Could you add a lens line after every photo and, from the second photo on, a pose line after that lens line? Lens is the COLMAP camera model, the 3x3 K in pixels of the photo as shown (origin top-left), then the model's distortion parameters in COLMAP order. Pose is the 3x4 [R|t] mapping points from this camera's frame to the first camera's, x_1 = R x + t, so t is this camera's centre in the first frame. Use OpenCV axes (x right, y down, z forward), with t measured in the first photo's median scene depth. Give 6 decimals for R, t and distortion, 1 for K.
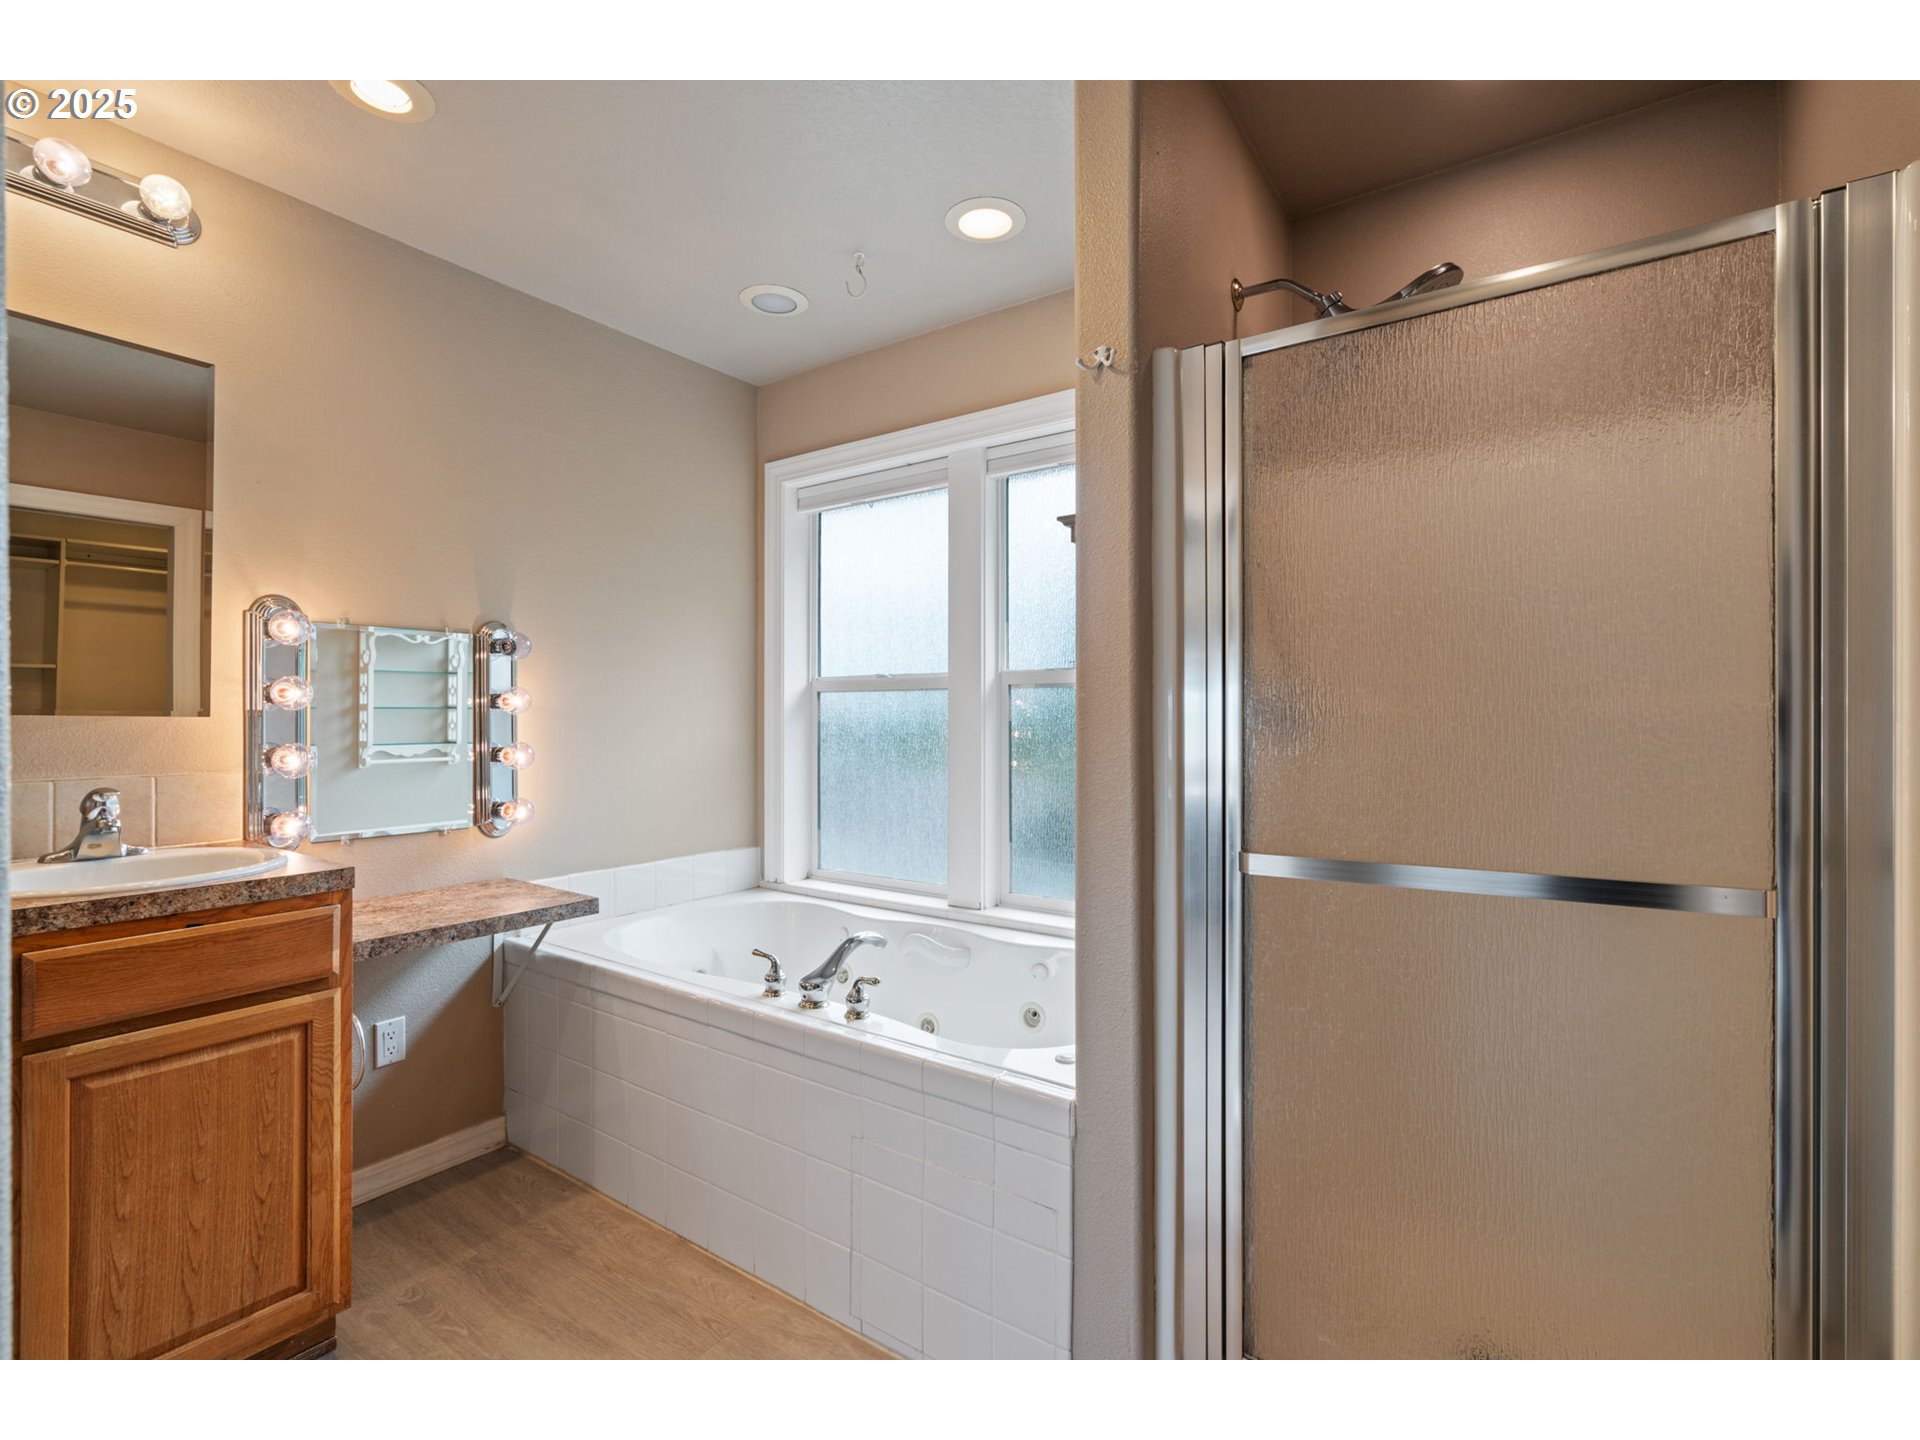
lens RADIAL K [[869.6, 0, 961.5], [0, 869.6, 718.8], [0, 0, 1]] dist [0.001211, 0.002079]
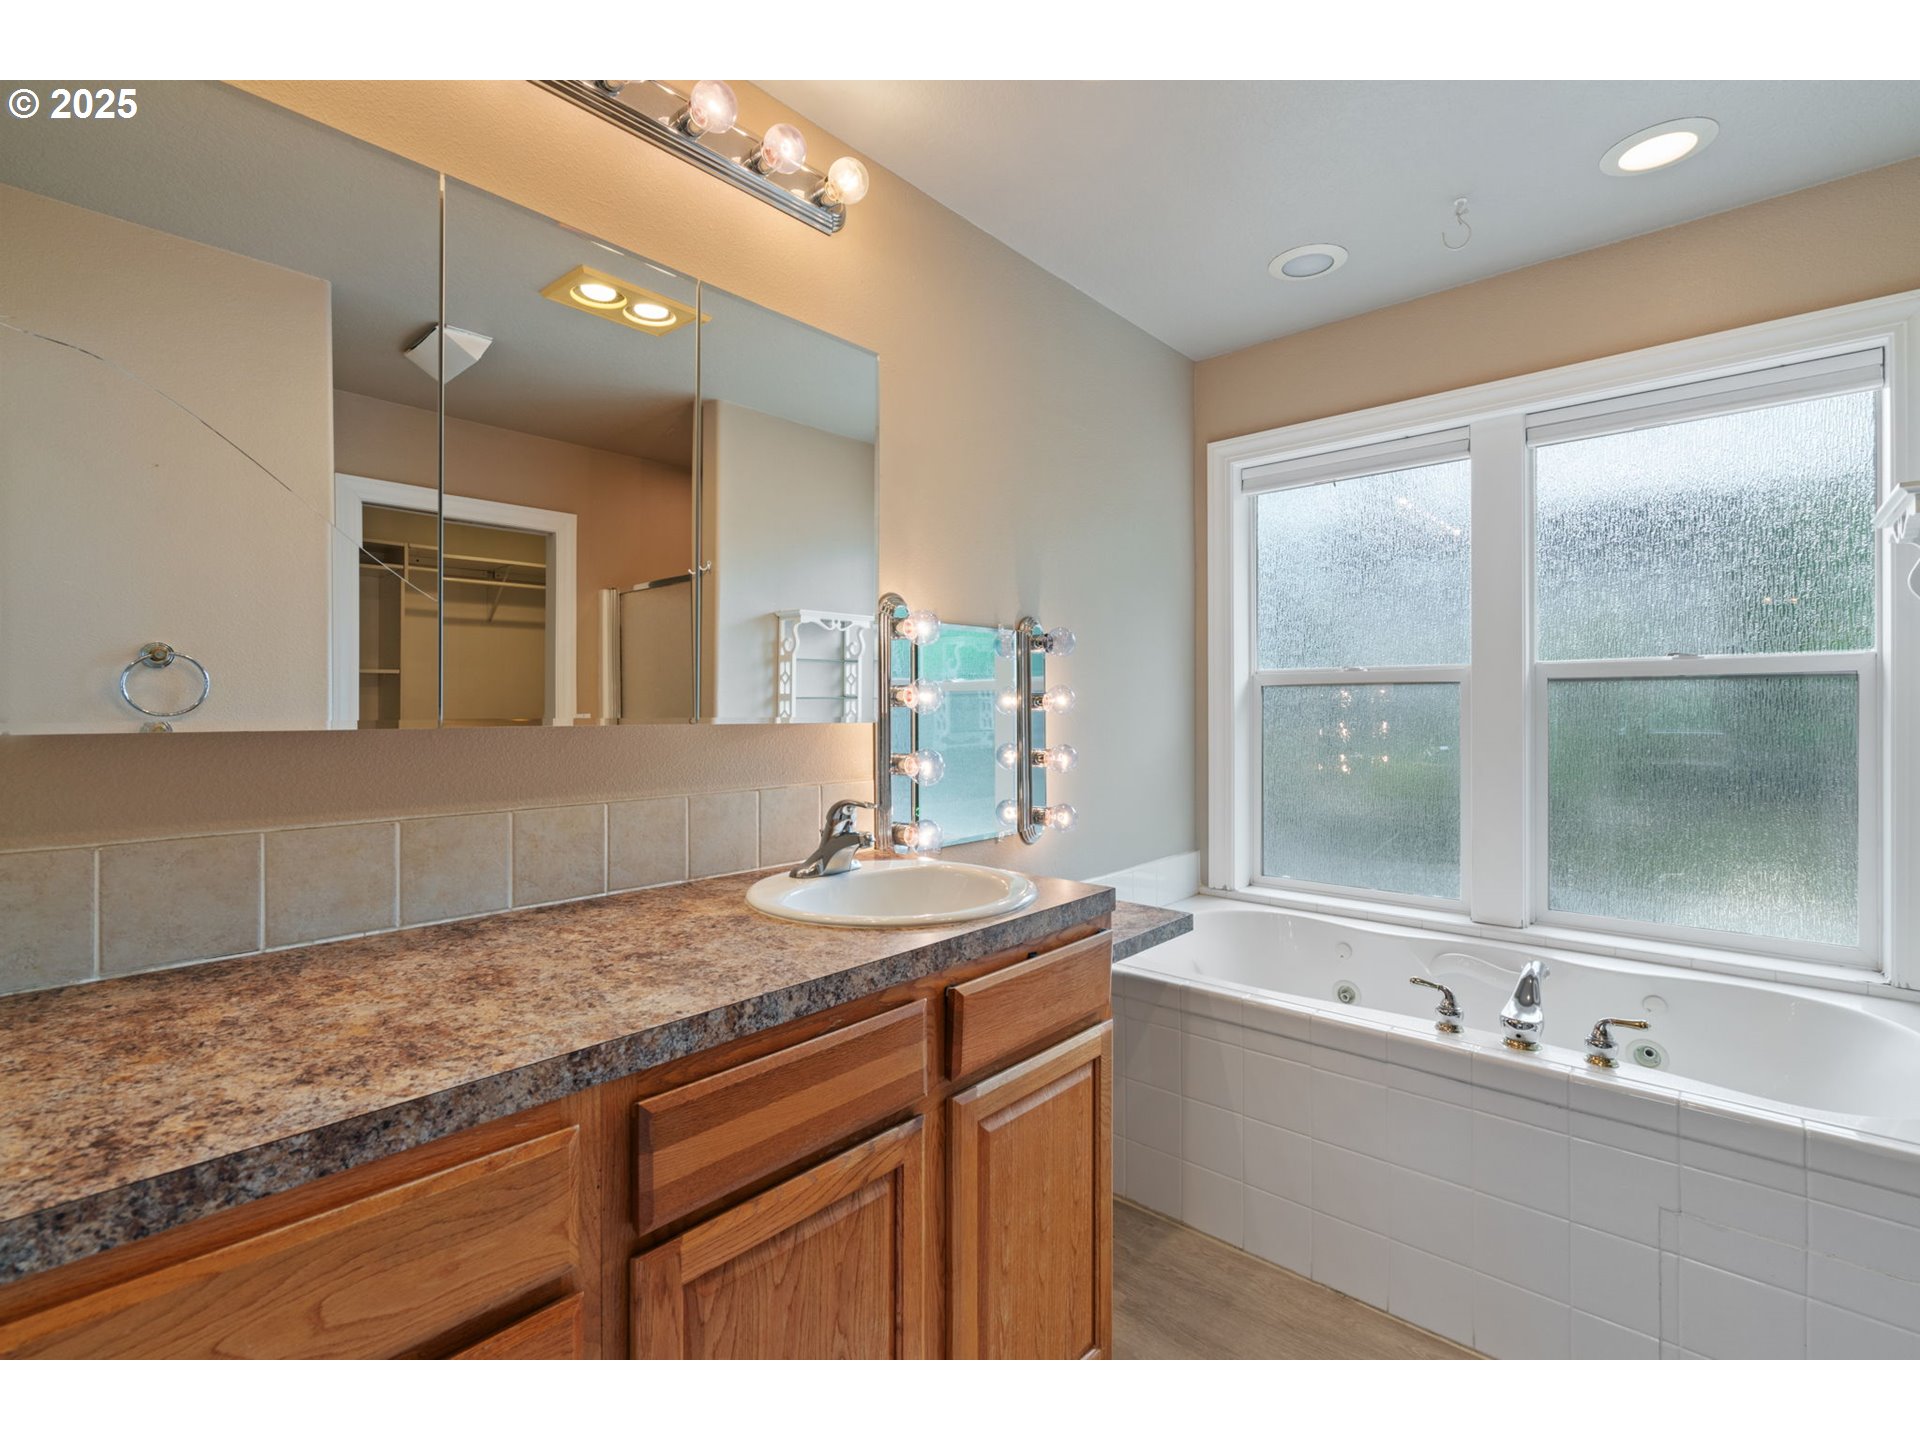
lens RADIAL K [[869.6, 0, 954.5], [0, 869.6, 710.9], [0, 0, 1]] dist [0.001211, 0.002079]
pose [[0.994049, -0.004327, -0.108851, -0.578661], [0.005012, 0.999969, 0.006021, -0.017452], [0.108822, -0.006531, 0.994040, 0.051986]]
